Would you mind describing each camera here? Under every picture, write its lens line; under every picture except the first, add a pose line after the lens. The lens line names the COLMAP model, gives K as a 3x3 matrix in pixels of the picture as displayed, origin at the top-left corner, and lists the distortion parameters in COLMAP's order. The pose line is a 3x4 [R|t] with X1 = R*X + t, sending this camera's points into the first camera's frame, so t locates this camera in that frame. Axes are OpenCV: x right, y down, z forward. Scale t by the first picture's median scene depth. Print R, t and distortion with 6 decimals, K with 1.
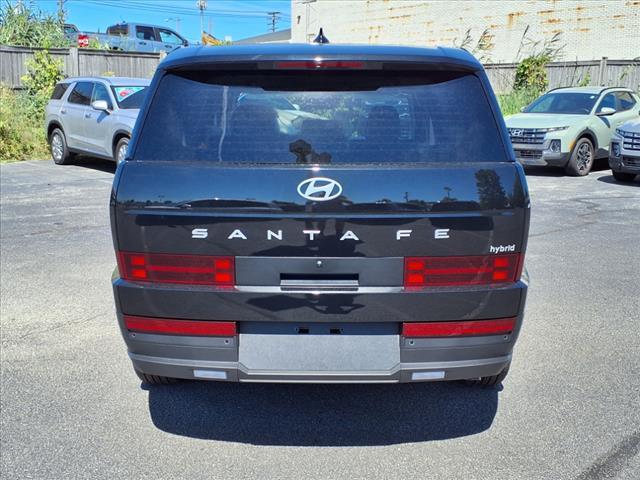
lens RADIAL K [[726.6, 0, 320.0], [0, 726.6, 240.0], [0, 0, 1]] dist [0.141748, -0.351817]
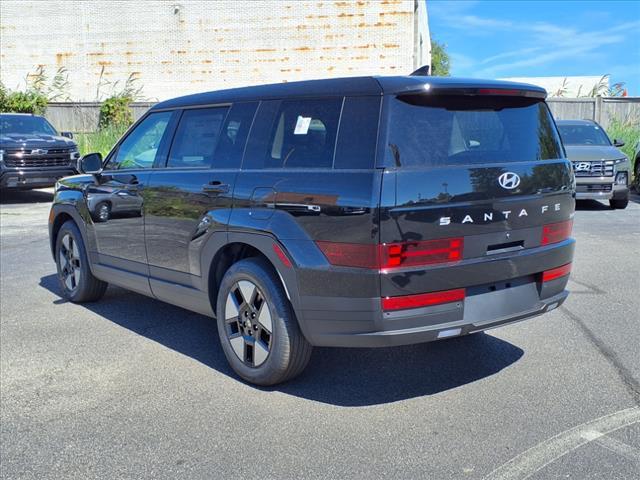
lens RADIAL K [[726.6, 0, 320.0], [0, 726.6, 240.0], [0, 0, 1]] dist [0.141748, -0.351817]
pose [[0.773466, -0.101968, 0.625582, -0.864013], [0.136088, 0.990673, -0.006782, 0.001851], [-0.619056, 0.090380, 0.780129, 0.108377]]
